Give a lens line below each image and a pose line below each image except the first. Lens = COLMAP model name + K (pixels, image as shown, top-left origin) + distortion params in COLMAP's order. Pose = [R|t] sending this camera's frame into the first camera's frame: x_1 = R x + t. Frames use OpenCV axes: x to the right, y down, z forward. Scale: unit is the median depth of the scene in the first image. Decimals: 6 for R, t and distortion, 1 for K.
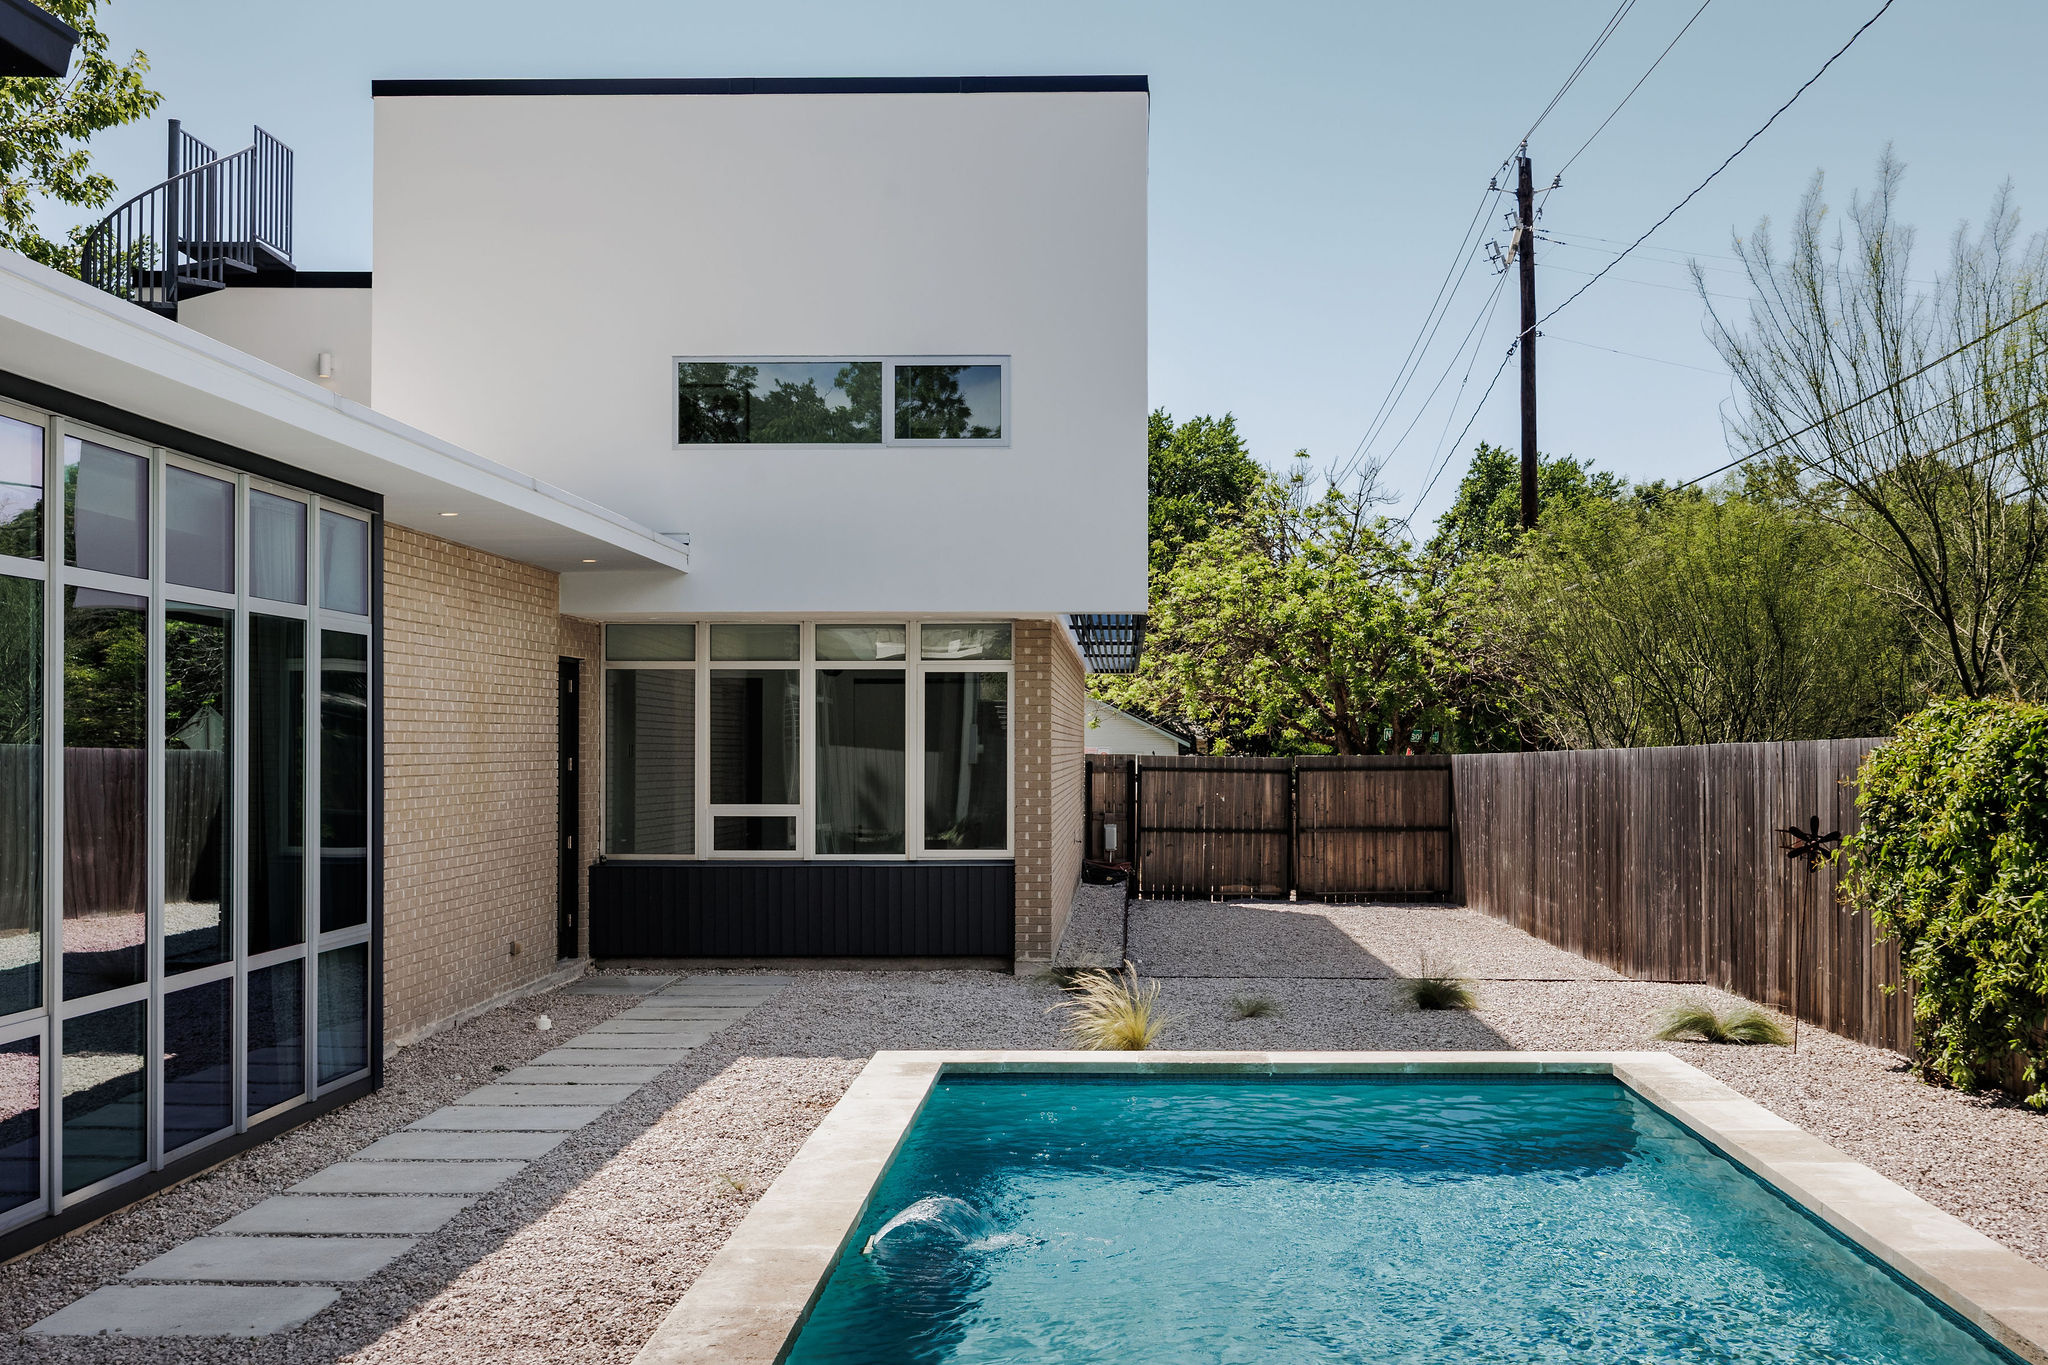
lens RADIAL K [[2078.5, 0, 1025.9], [0, 2078.5, 729.1], [0, 0, 1]] dist [-0.001592, -0.008119]
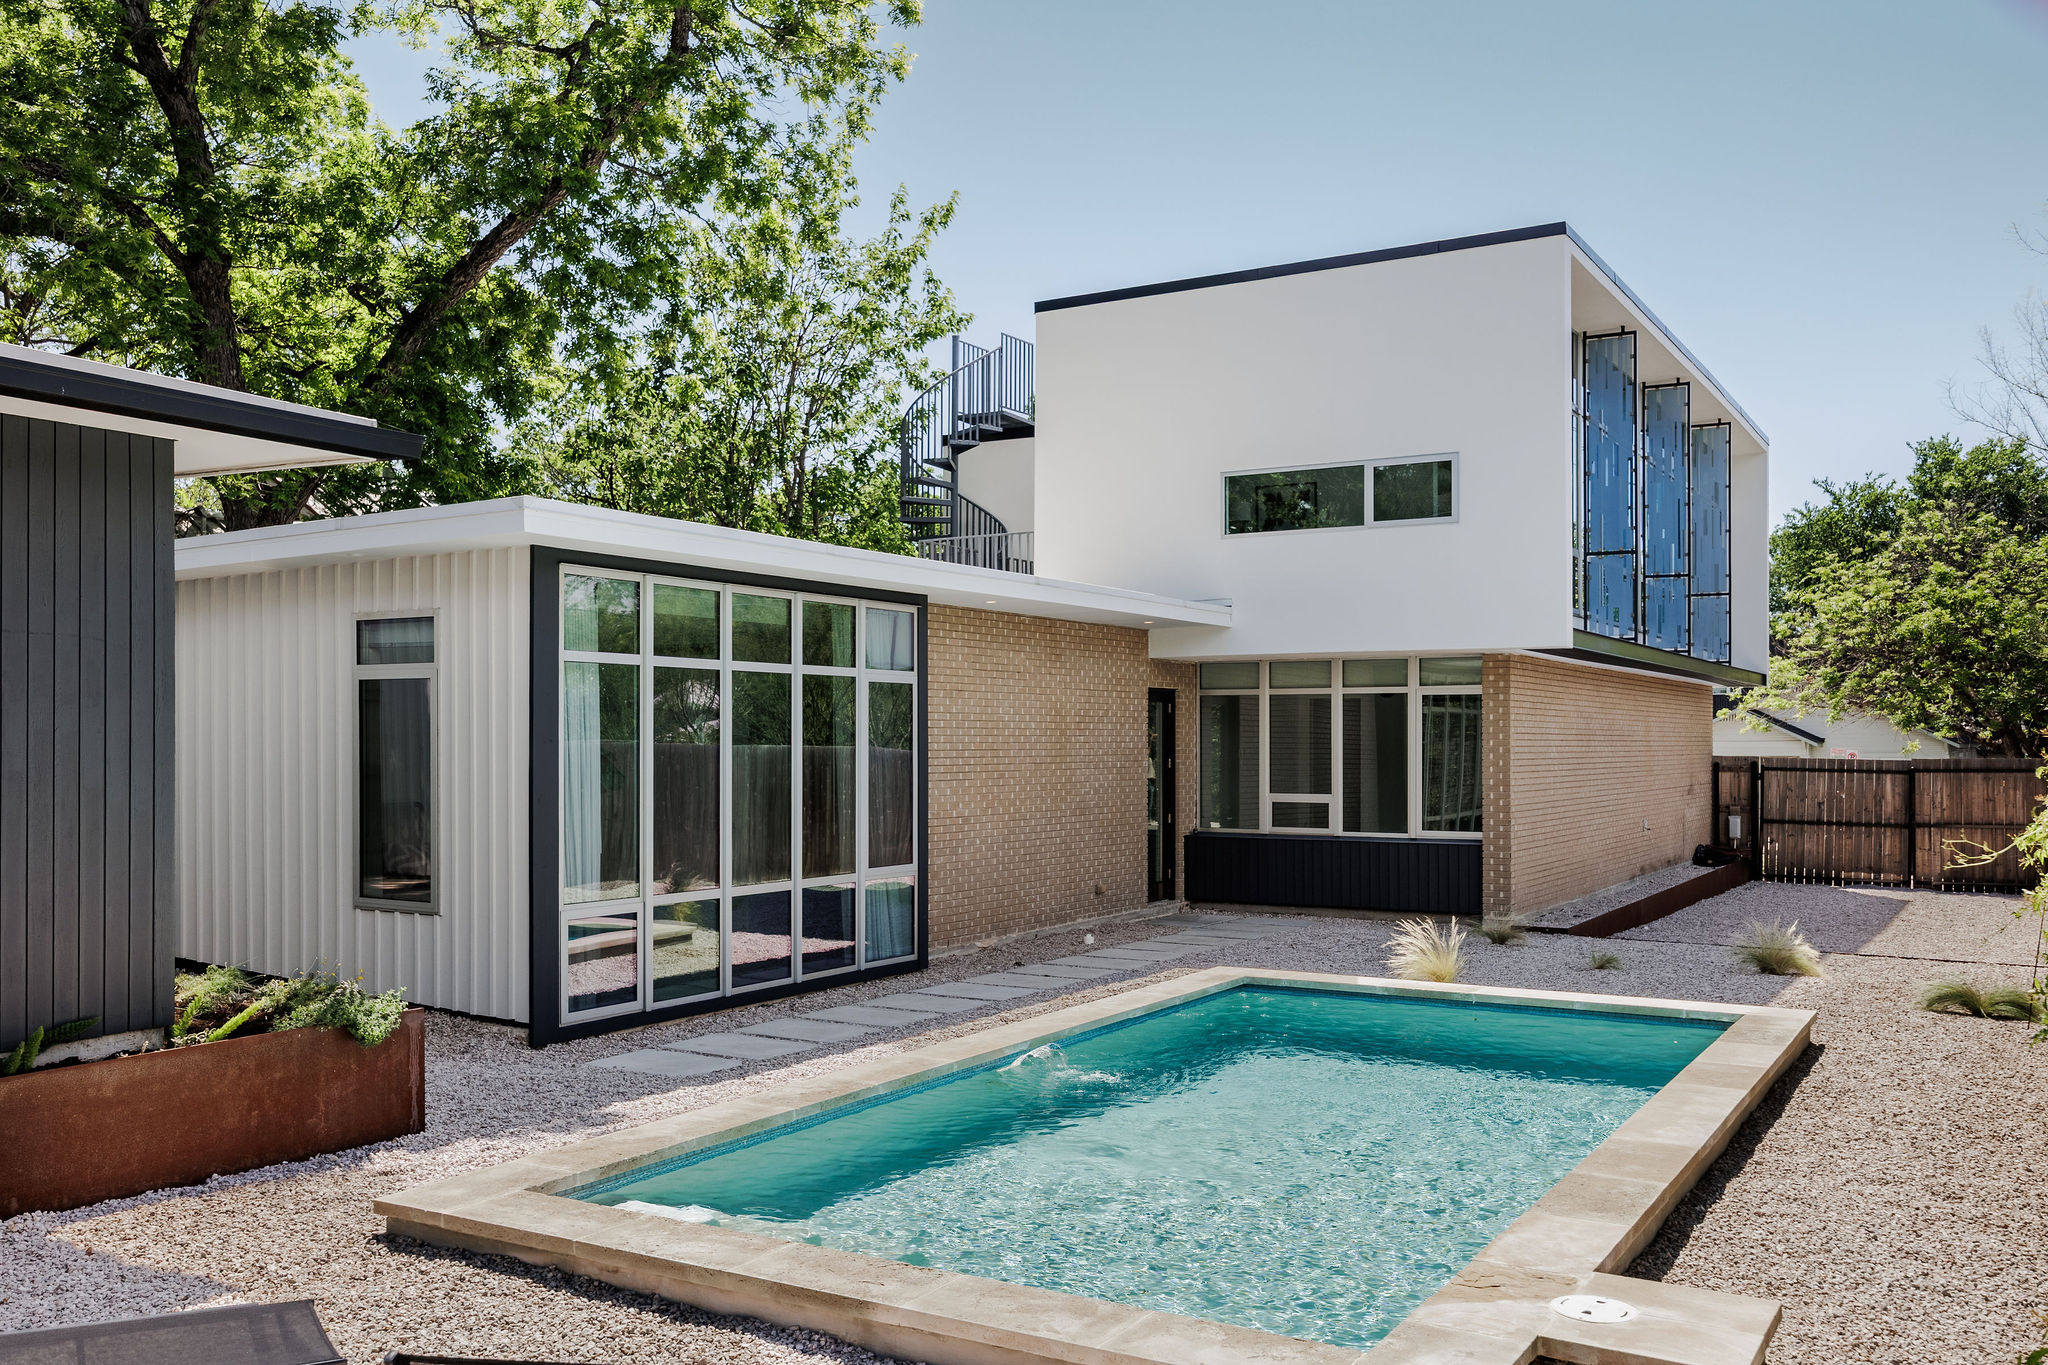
lens RADIAL K [[1748.9, 0, 1026.2], [0, 1748.9, 732.5], [0, 0, 1]] dist [0.000037, -0.000836]
pose [[0.863058, -0.001325, -0.505103, 0.294582], [0.002901, 0.999993, 0.002334, -0.007086], [0.505096, -0.003479, 0.863056, -0.078287]]
